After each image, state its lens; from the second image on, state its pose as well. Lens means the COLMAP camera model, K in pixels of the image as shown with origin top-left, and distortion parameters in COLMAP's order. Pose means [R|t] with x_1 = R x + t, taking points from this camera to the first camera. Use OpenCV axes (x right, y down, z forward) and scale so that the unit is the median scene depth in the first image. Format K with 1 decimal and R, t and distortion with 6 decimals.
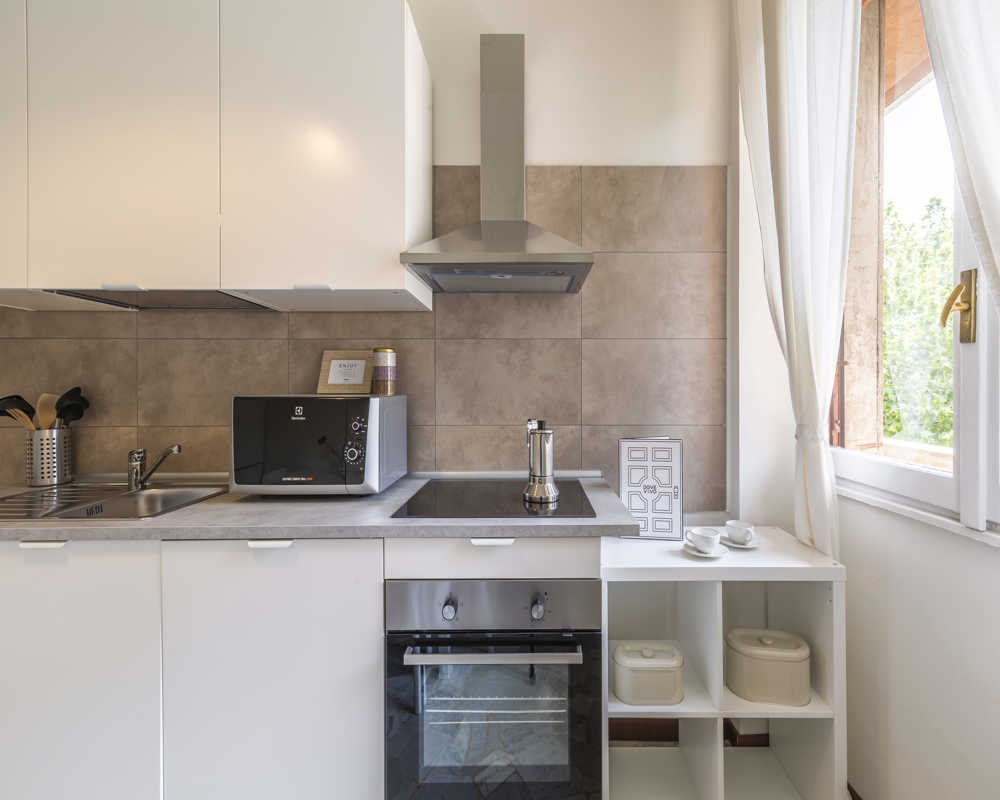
lens RADIAL K [[448.2, 0, 531.2], [0, 448.2, 389.4], [0, 0, 1]] dist [0.010167, 0.002995]
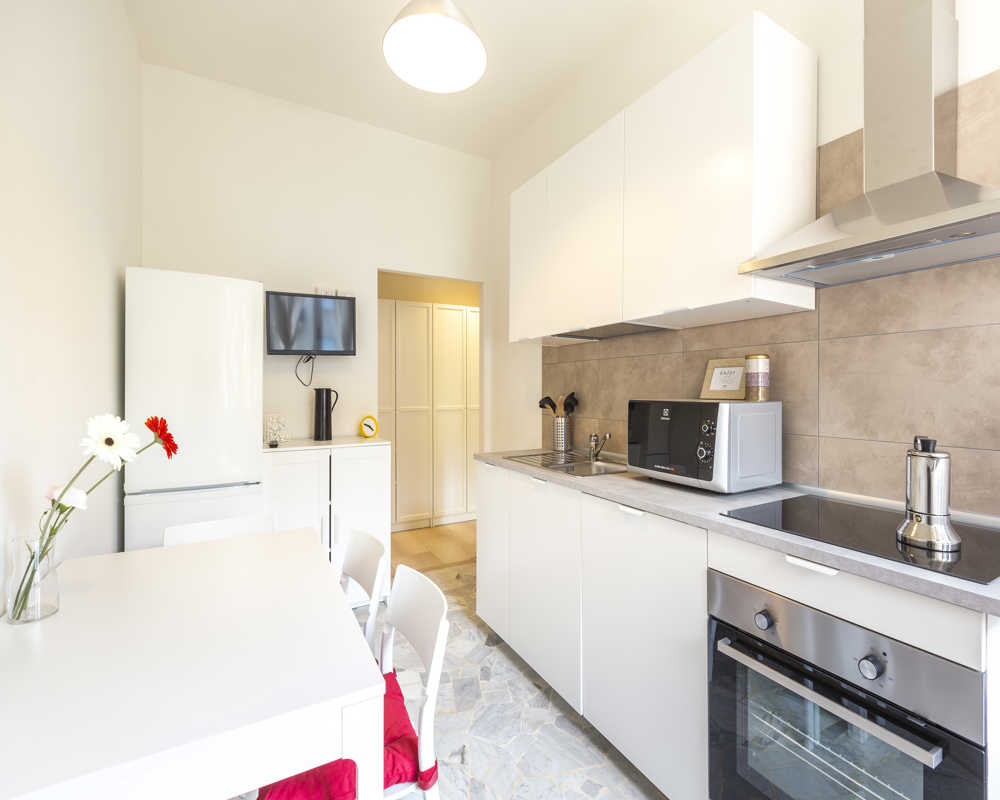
lens RADIAL K [[463.6, 0, 496.9], [0, 463.6, 390.6], [0, 0, 1]] dist [0.006128, -0.000964]
pose [[0.470385, 0.001188, -0.882461, 0.322340], [-0.009280, 0.999950, -0.003600, -0.002184], [0.882413, 0.009883, 0.470372, -0.000684]]
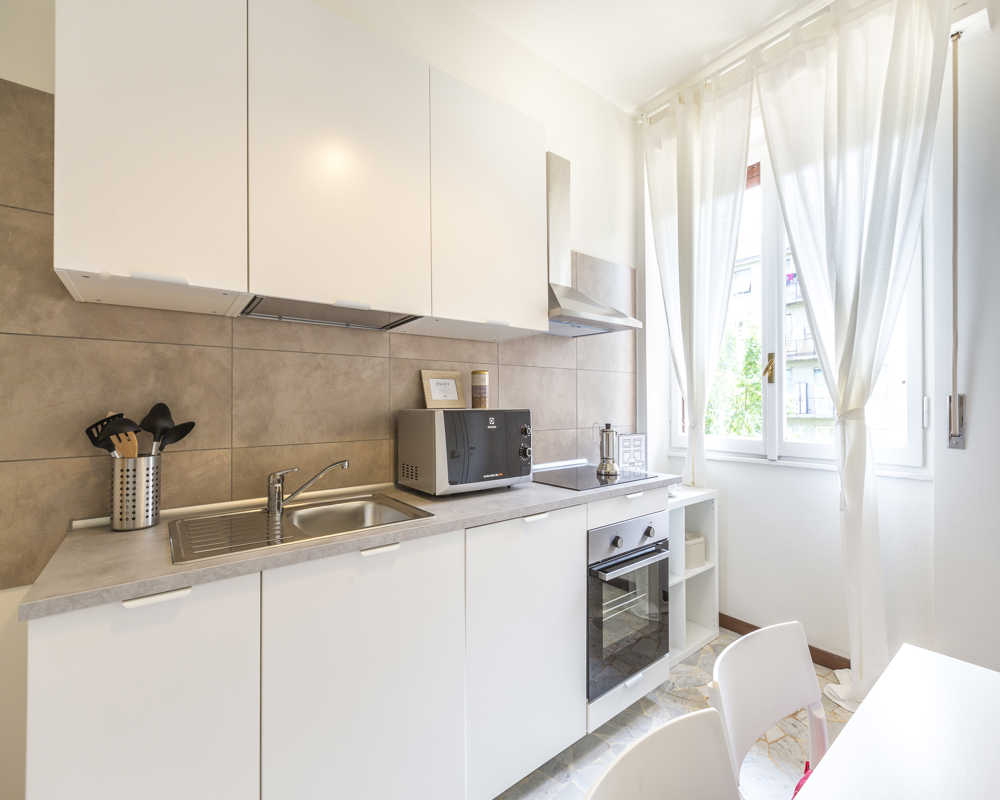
lens RADIAL K [[448.2, 0, 498.6], [0, 448.2, 399.6], [0, 0, 1]] dist [0.010167, 0.002995]
pose [[0.792910, 0.002303, 0.609335, -1.055733], [0.004966, 0.999935, -0.010242, -0.000085], [-0.609319, 0.011147, 0.792847, -0.006740]]
